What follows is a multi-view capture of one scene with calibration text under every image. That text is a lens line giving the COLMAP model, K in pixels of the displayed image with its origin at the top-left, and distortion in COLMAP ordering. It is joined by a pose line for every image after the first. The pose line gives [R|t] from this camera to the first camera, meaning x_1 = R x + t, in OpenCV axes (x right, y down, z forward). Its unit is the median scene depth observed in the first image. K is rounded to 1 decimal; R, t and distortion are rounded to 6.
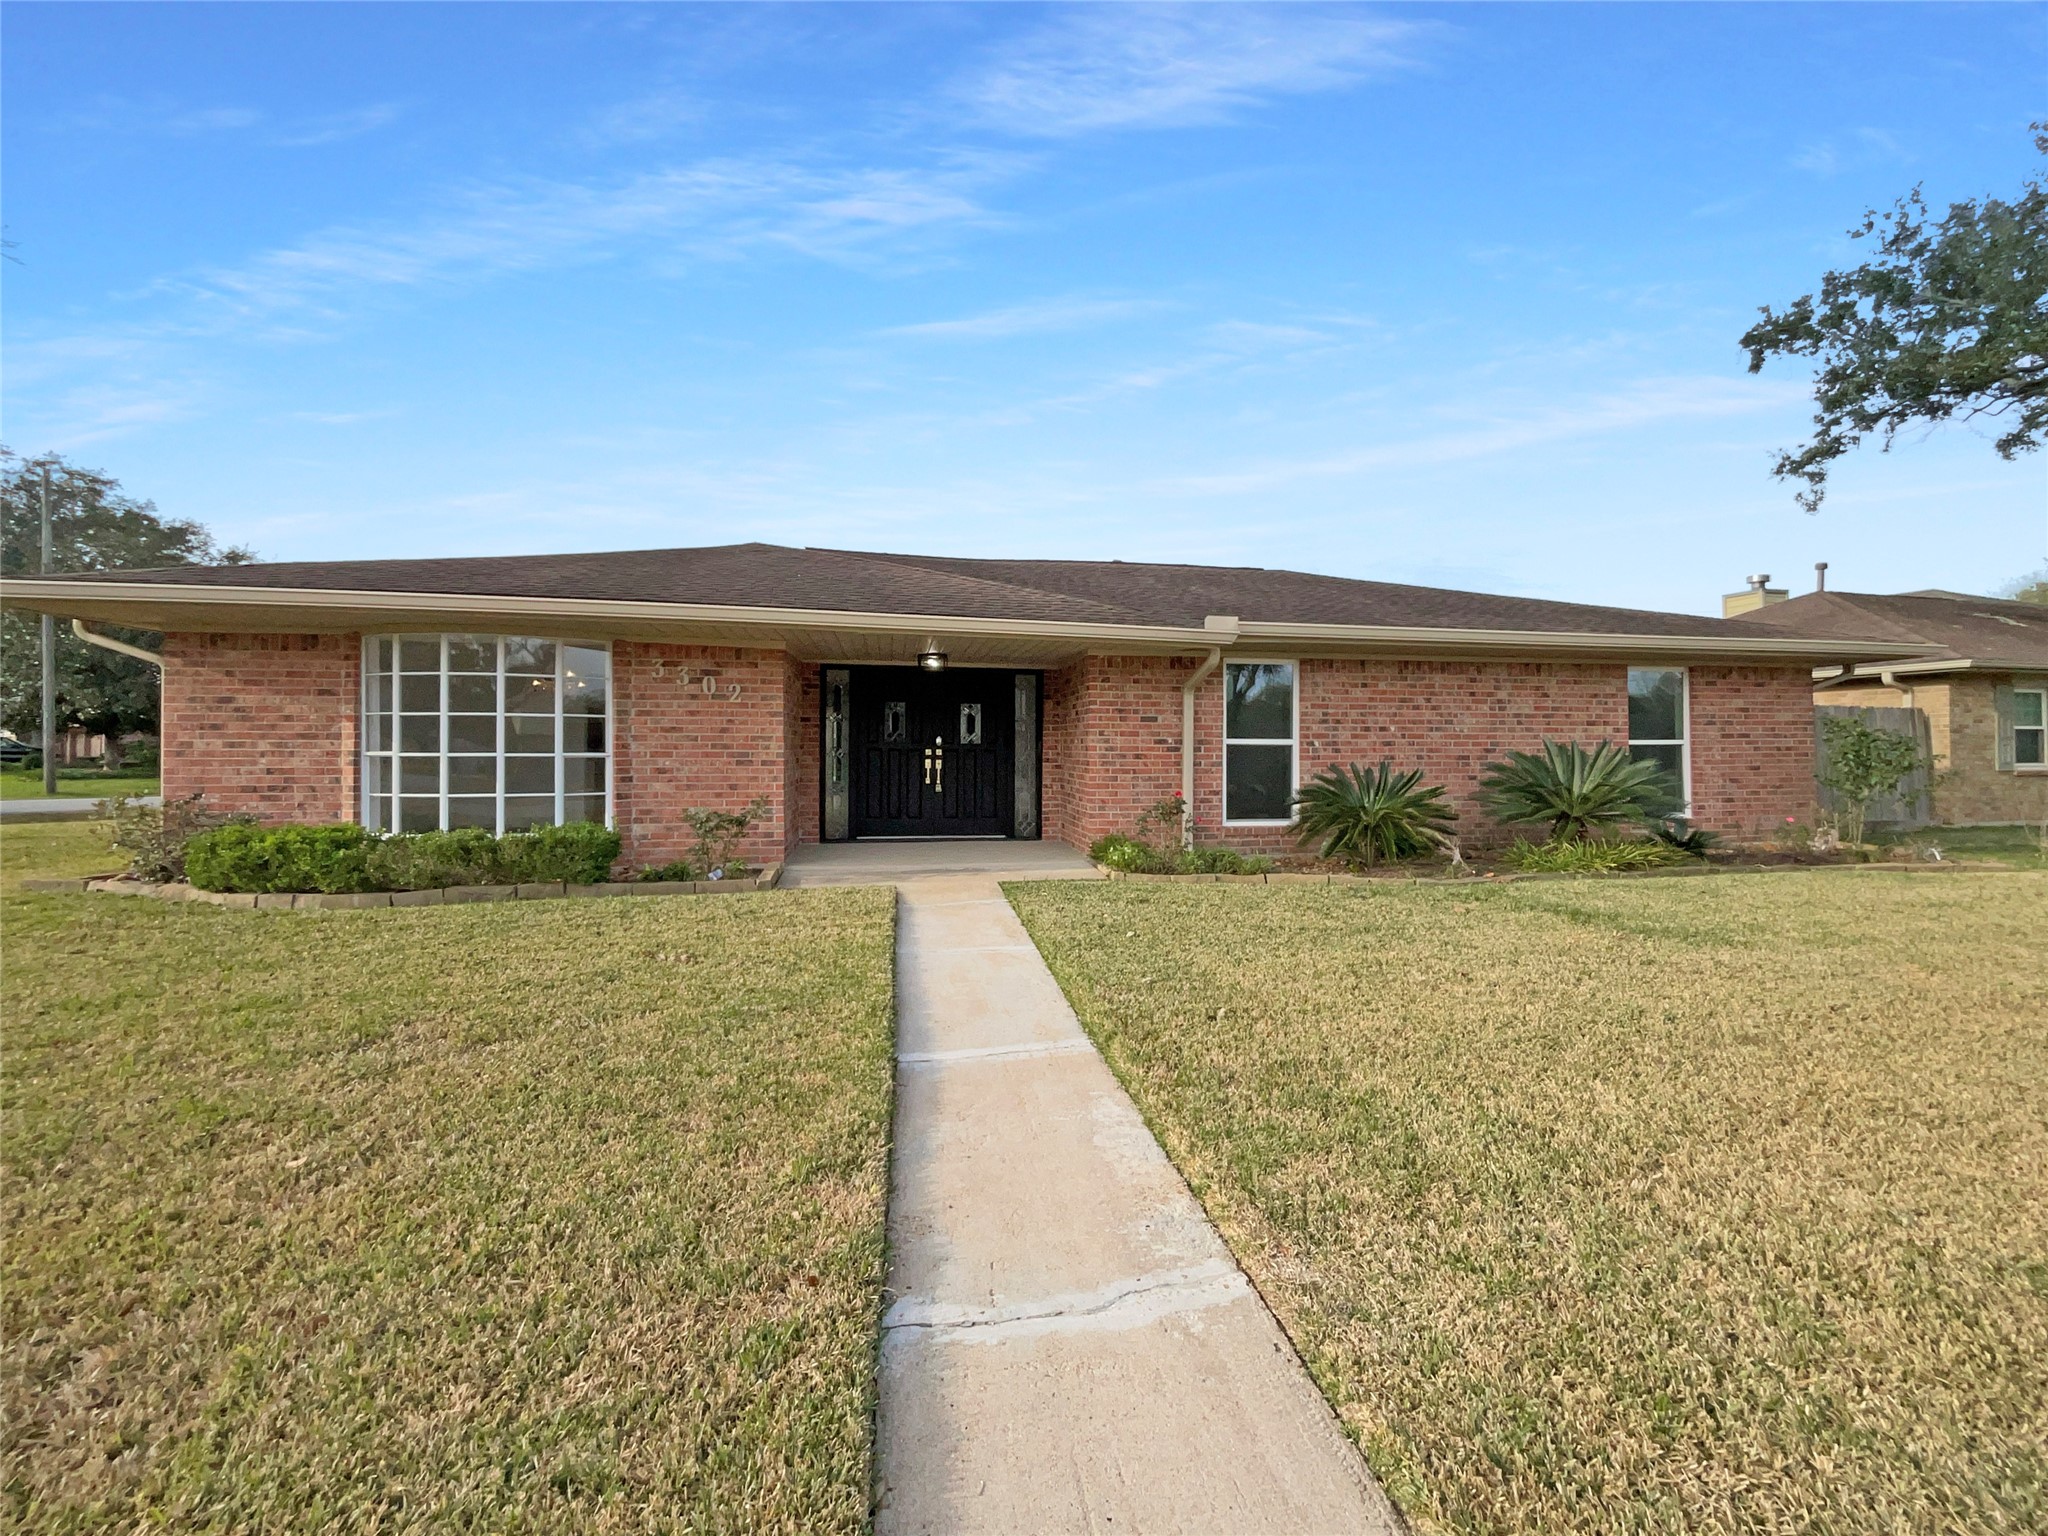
lens RADIAL K [[851.4, 0, 1021.8], [0, 851.4, 731.7], [0, 0, 1]] dist [-0.000053, 0.000014]
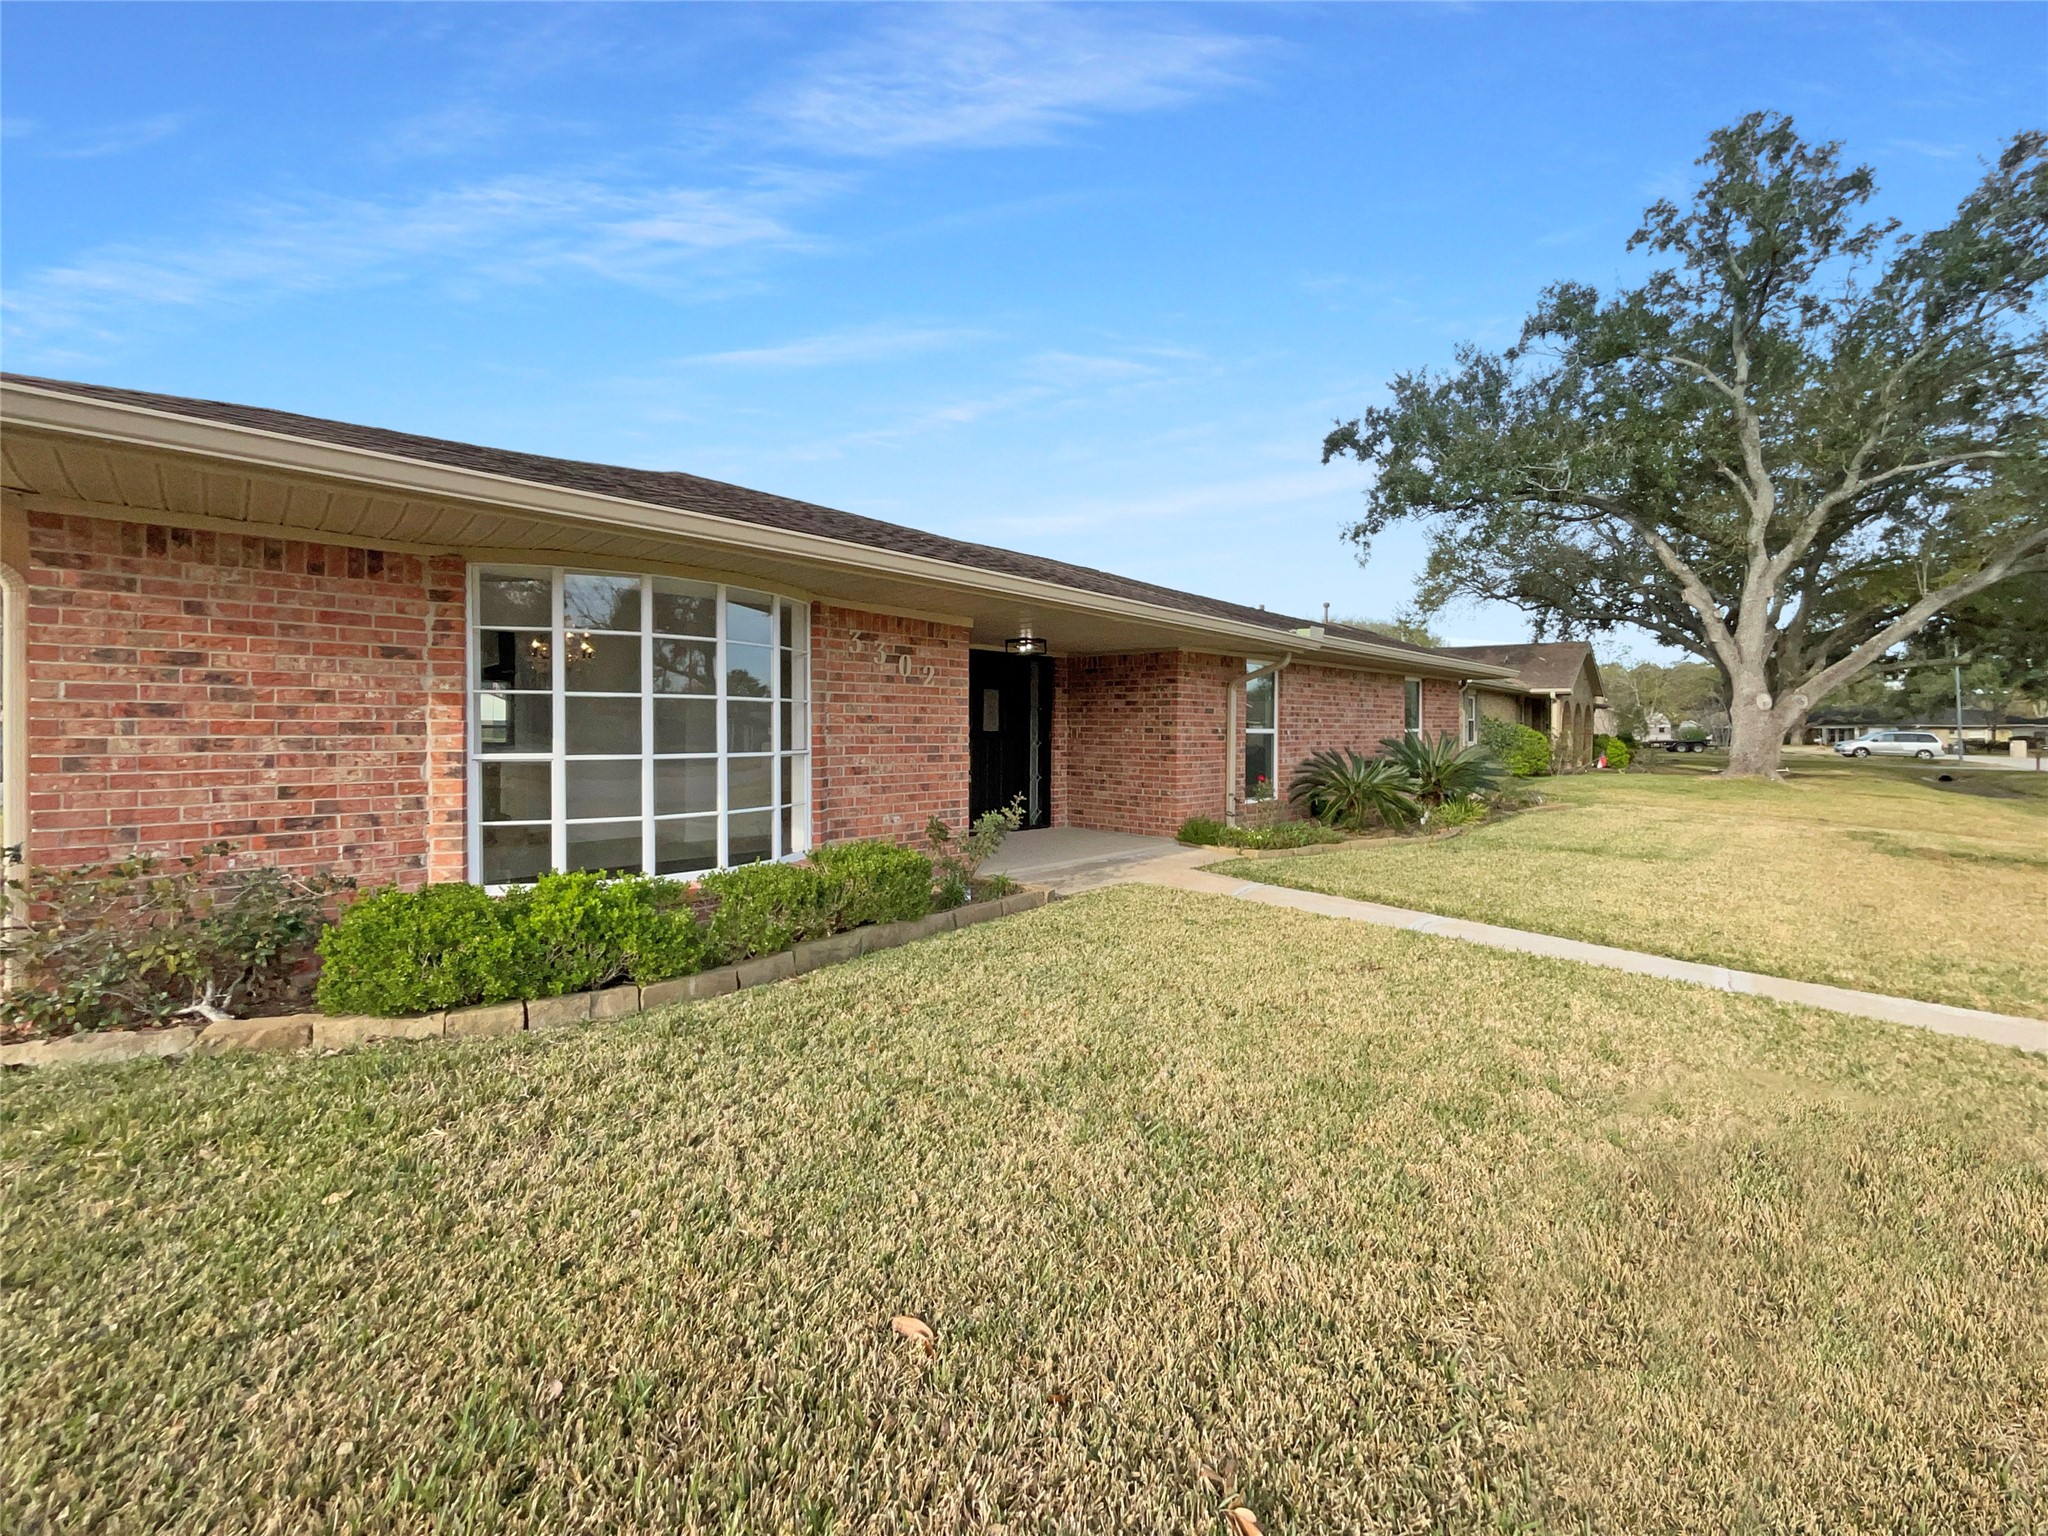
lens RADIAL K [[851.4, 0, 1021.8], [0, 851.4, 731.7], [0, 0, 1]] dist [-0.000053, 0.000014]
pose [[0.815133, -0.001534, 0.579272, -0.806179], [-0.015651, 0.999573, 0.024671, -0.013422], [-0.579063, -0.029176, 0.814761, 0.278267]]
